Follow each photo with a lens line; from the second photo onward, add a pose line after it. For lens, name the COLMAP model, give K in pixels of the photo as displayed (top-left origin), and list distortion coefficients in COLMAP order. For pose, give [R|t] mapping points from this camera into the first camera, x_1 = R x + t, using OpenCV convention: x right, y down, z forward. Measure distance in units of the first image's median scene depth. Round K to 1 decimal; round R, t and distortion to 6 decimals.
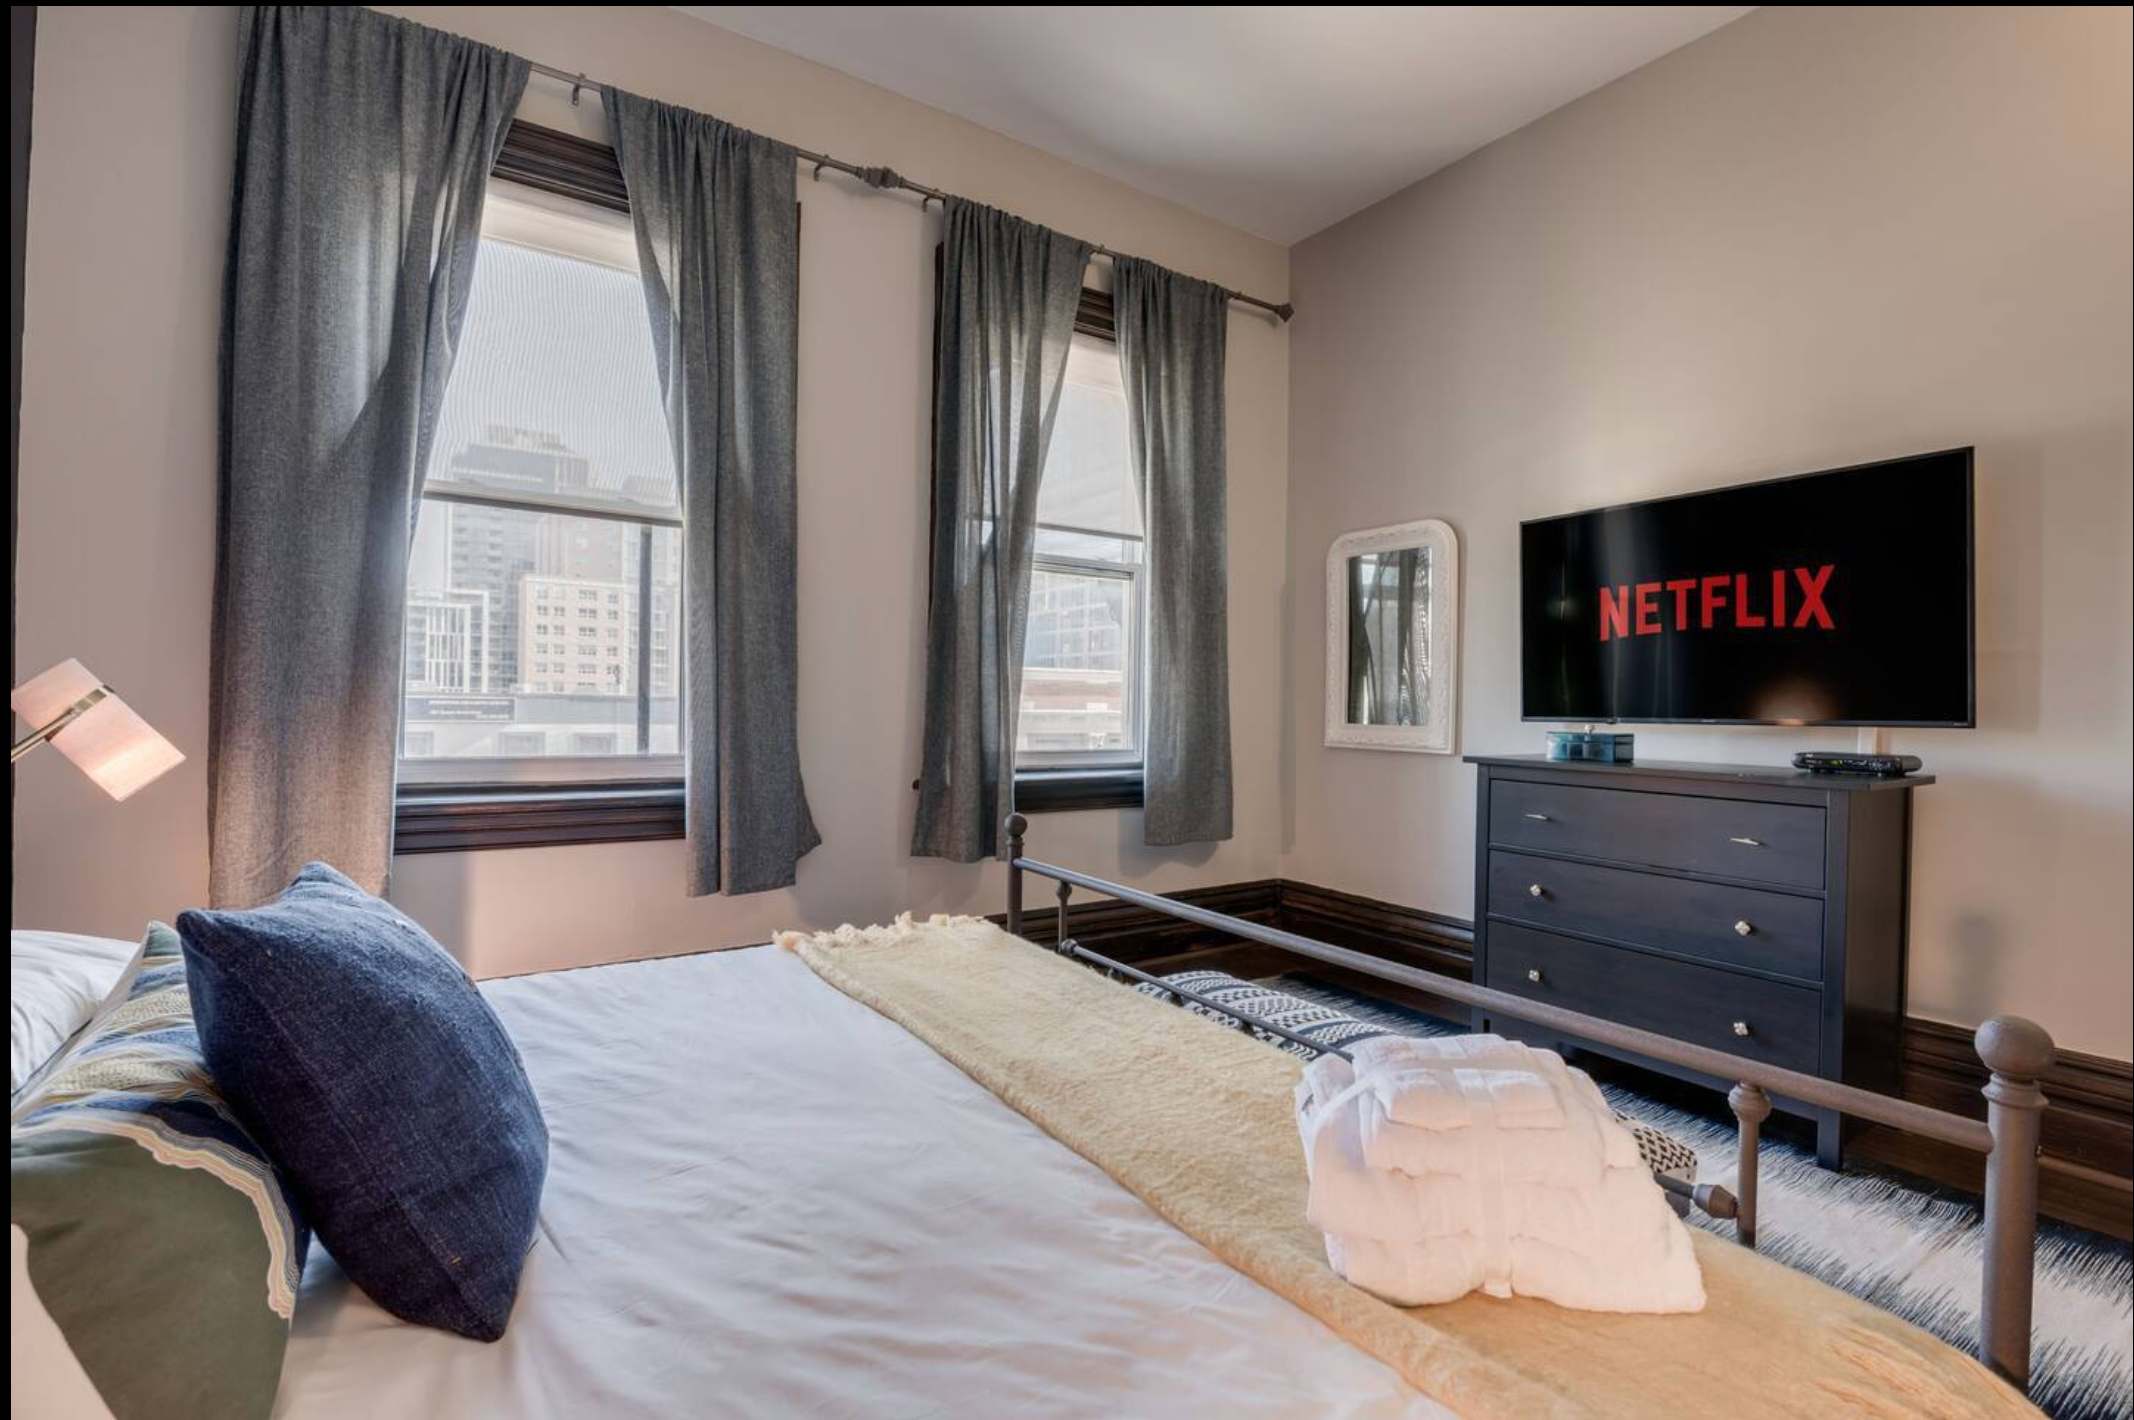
lens RADIAL K [[973.7, 0, 1055.7], [0, 973.7, 710.1], [0, 0, 1]] dist [0.013370, -0.001127]
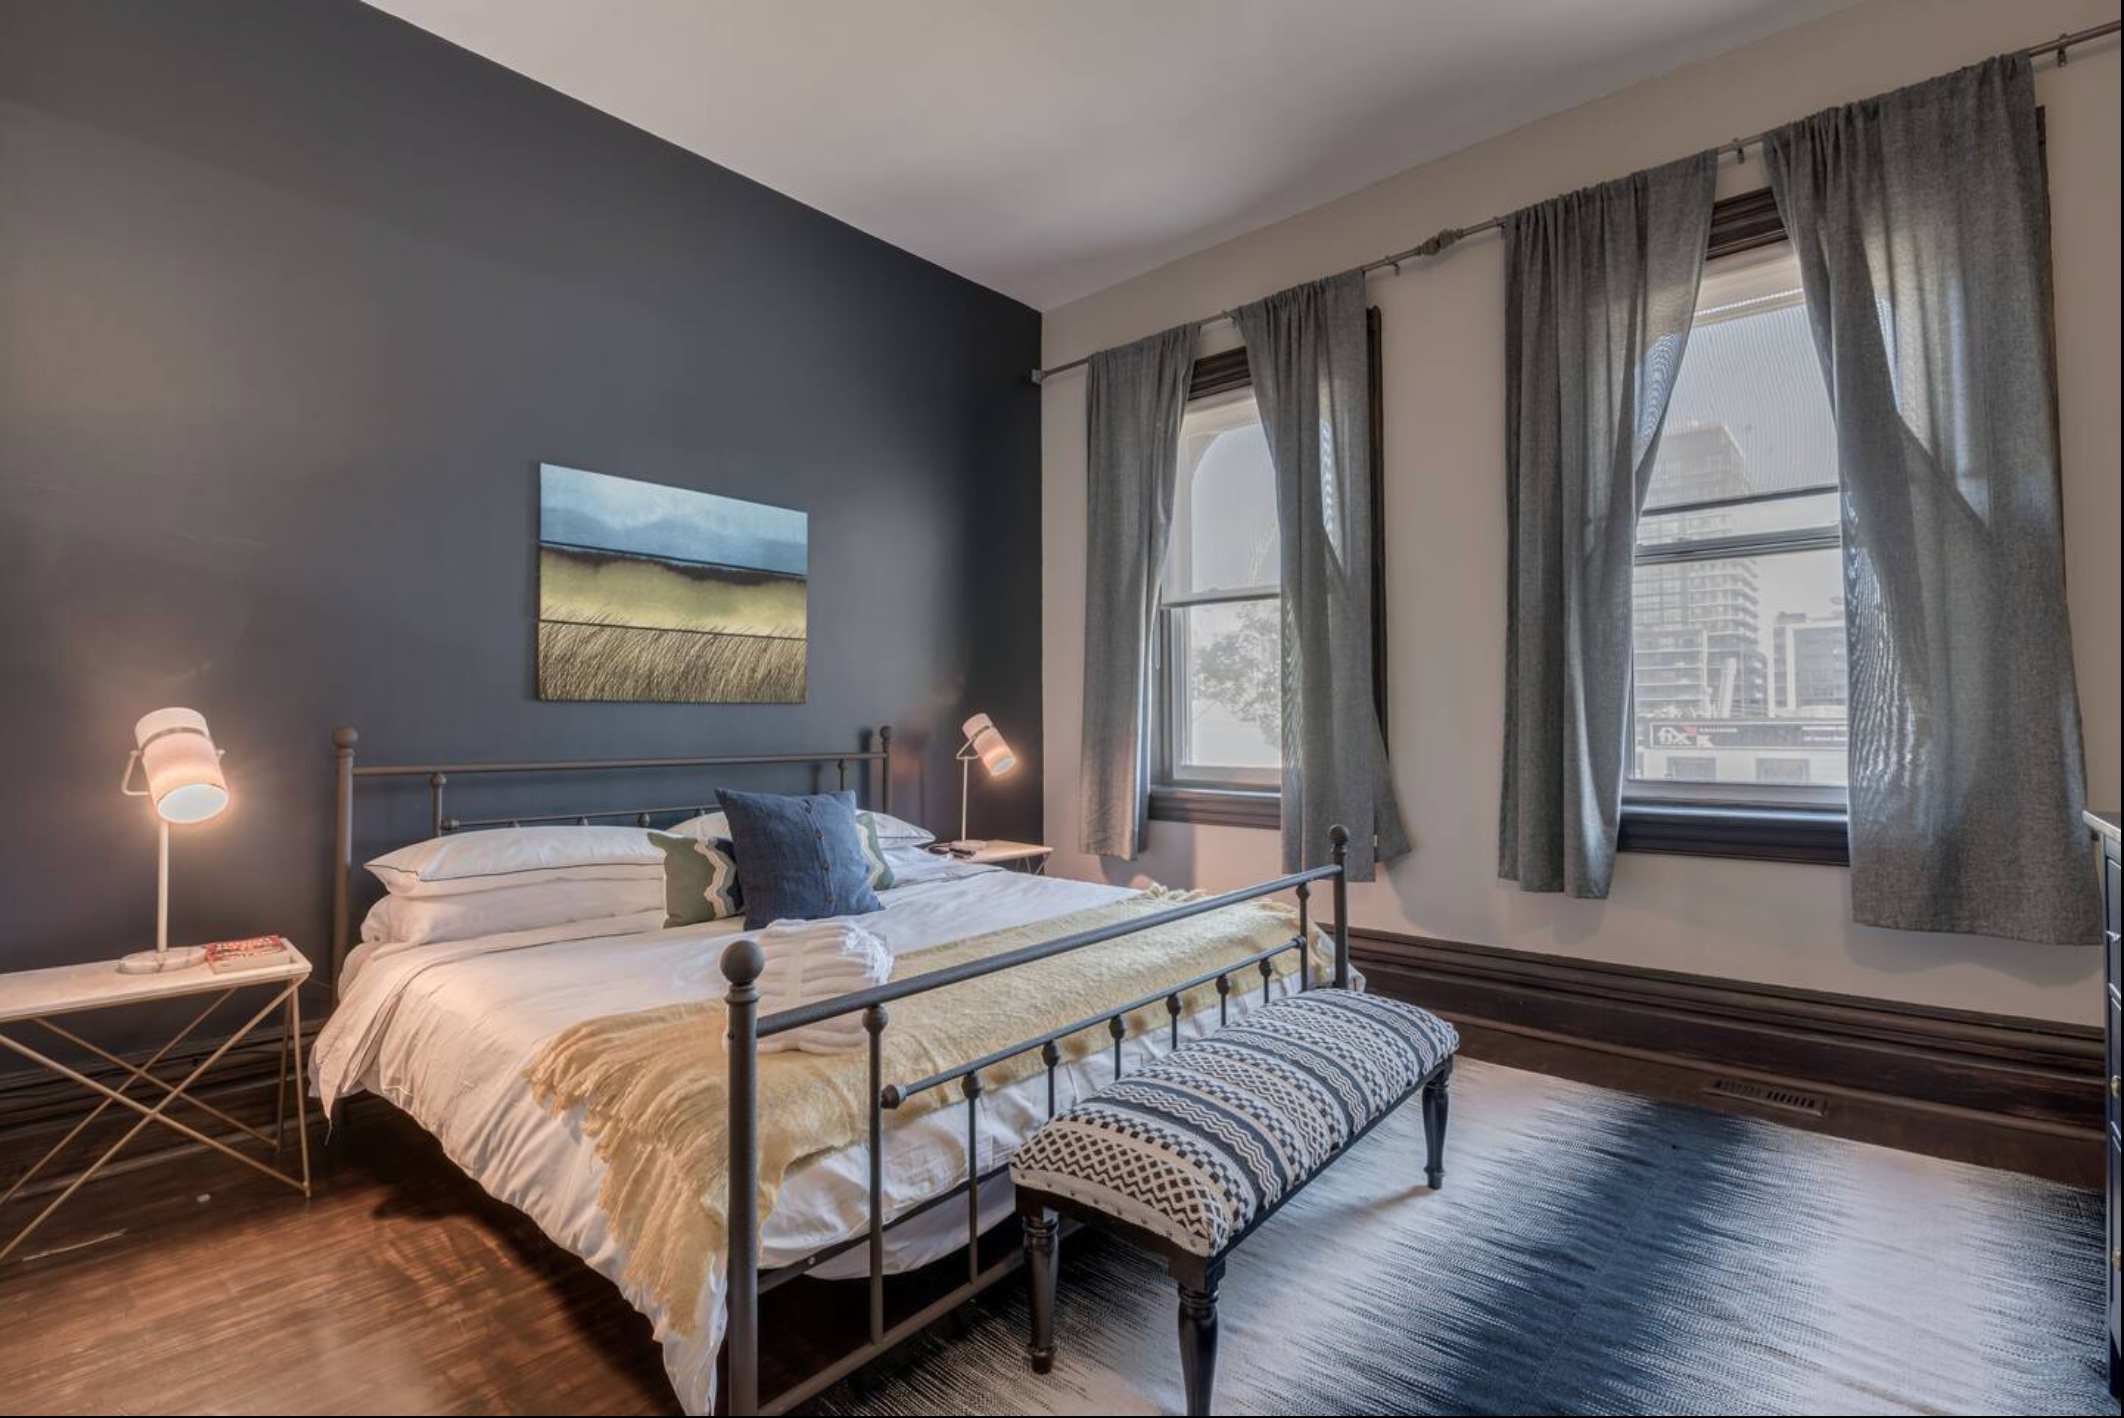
lens RADIAL K [[969.2, 0, 1051.3], [0, 969.2, 706.7], [0, 0, 1]] dist [0.013370, -0.001127]
pose [[0.268430, -0.031630, -0.962780, 0.641293], [0.001389, 0.999472, -0.032448, 0.005919], [0.963298, 0.007372, 0.268333, 0.259391]]
